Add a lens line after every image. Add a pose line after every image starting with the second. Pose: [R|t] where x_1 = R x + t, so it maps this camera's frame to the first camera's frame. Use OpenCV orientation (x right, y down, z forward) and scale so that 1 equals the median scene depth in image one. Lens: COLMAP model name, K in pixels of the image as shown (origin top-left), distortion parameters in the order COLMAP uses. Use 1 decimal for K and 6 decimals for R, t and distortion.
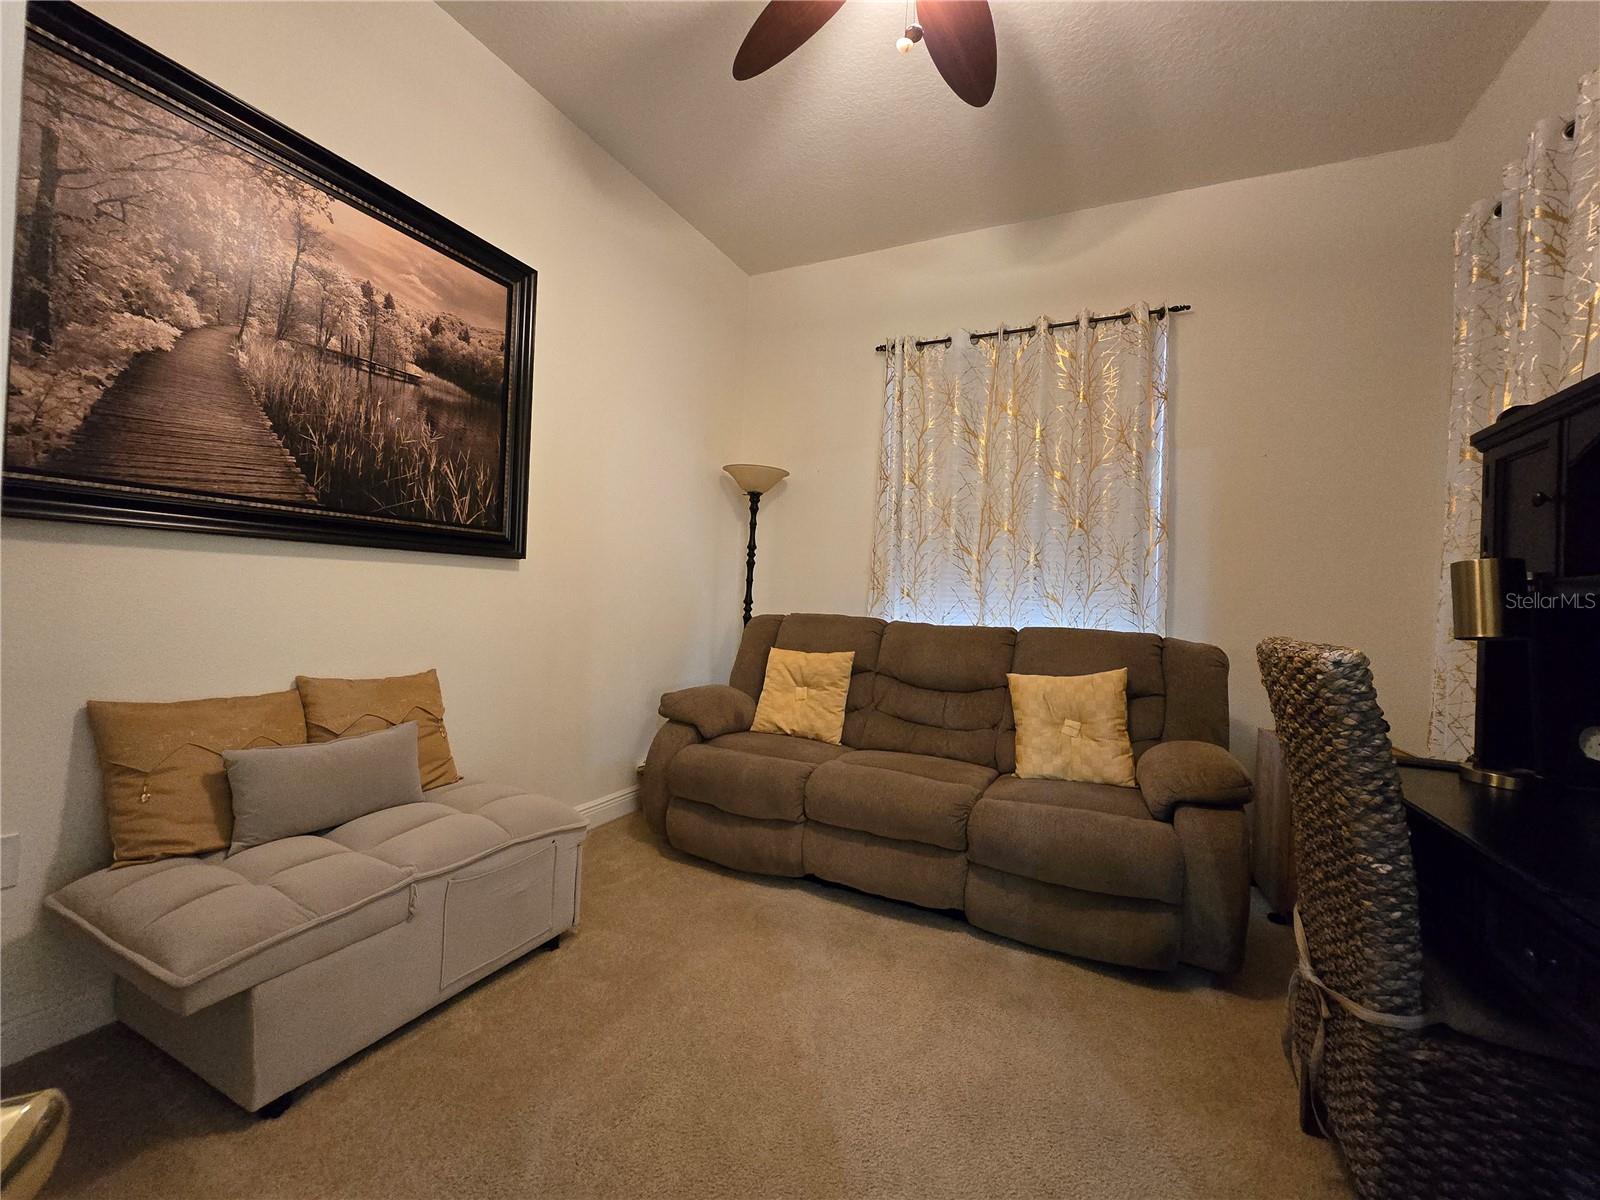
lens RADIAL K [[680.0, 0, 792.5], [0, 680.0, 592.0], [0, 0, 1]] dist [-0.001119, -0.000239]
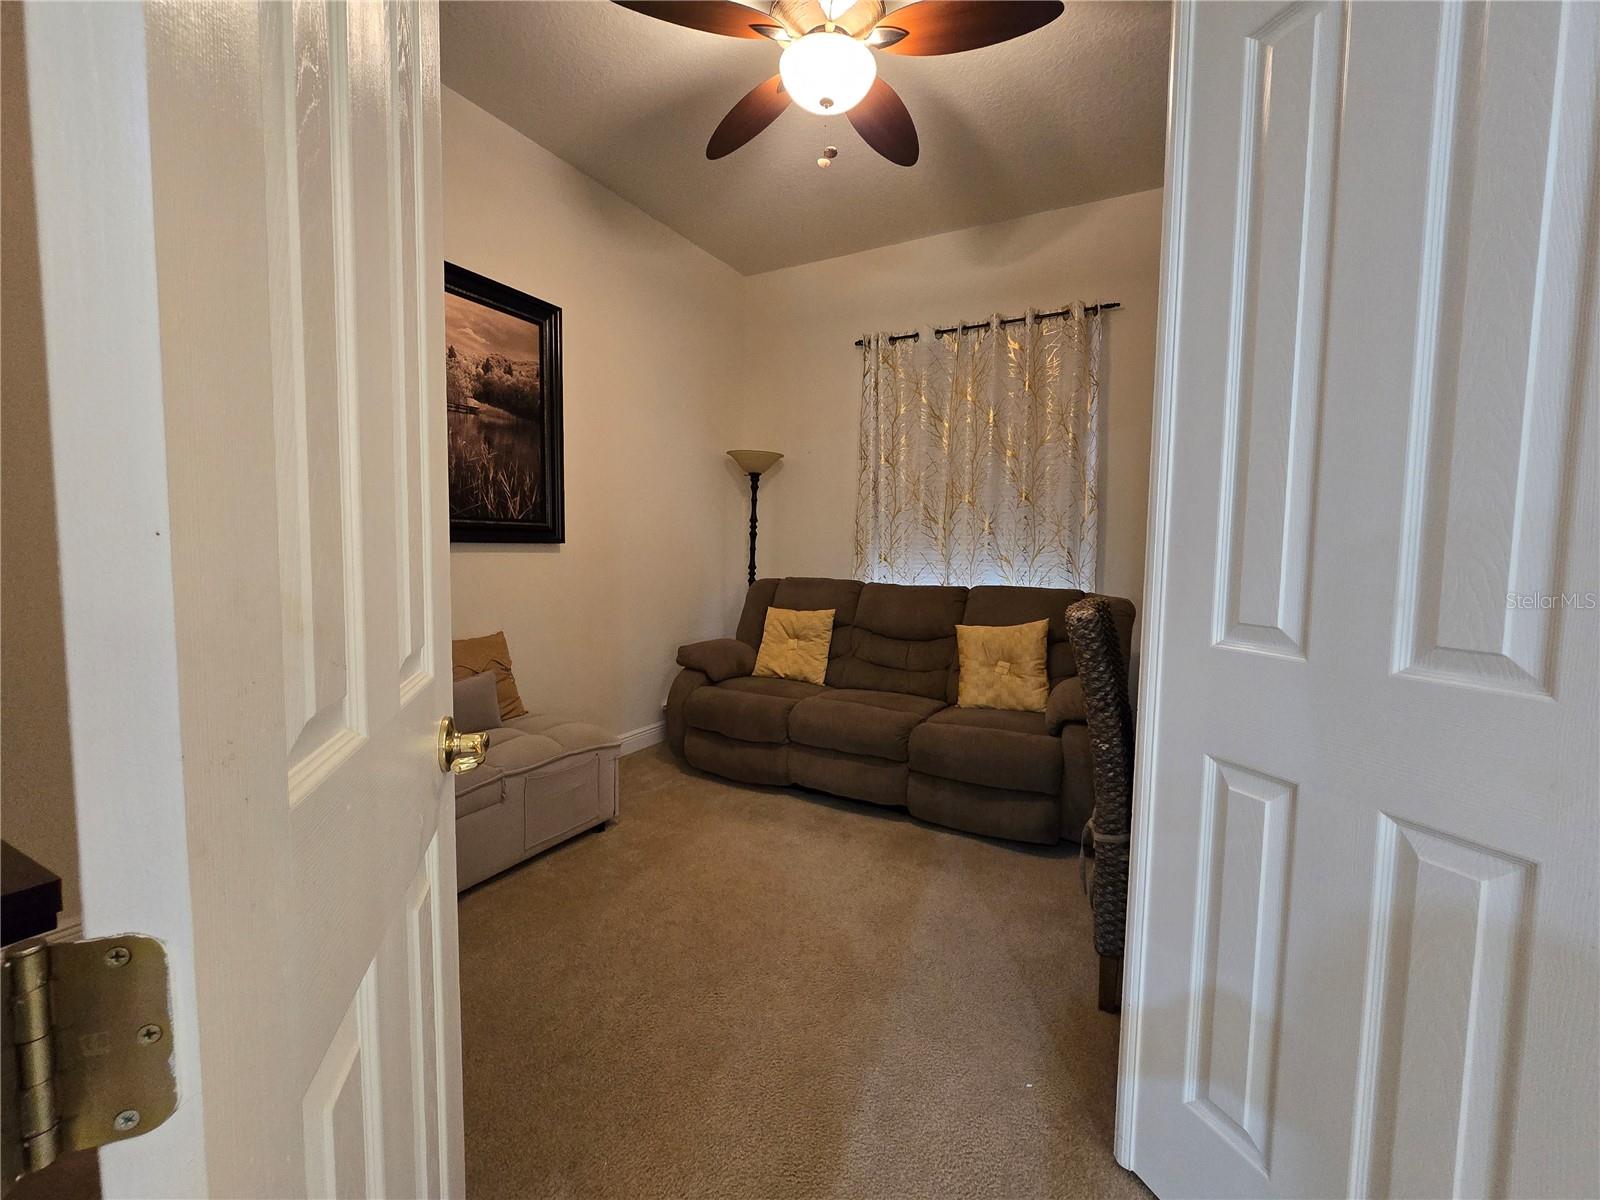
lens RADIAL K [[699.0, 0, 795.2], [0, 699.0, 598.3], [0, 0, 1]] dist [-0.003532, 0.000882]
pose [[0.998189, -0.023024, -0.055583, 0.103133], [0.027524, 0.996284, 0.081615, -0.040234], [0.053497, -0.082997, 0.995113, -0.273929]]
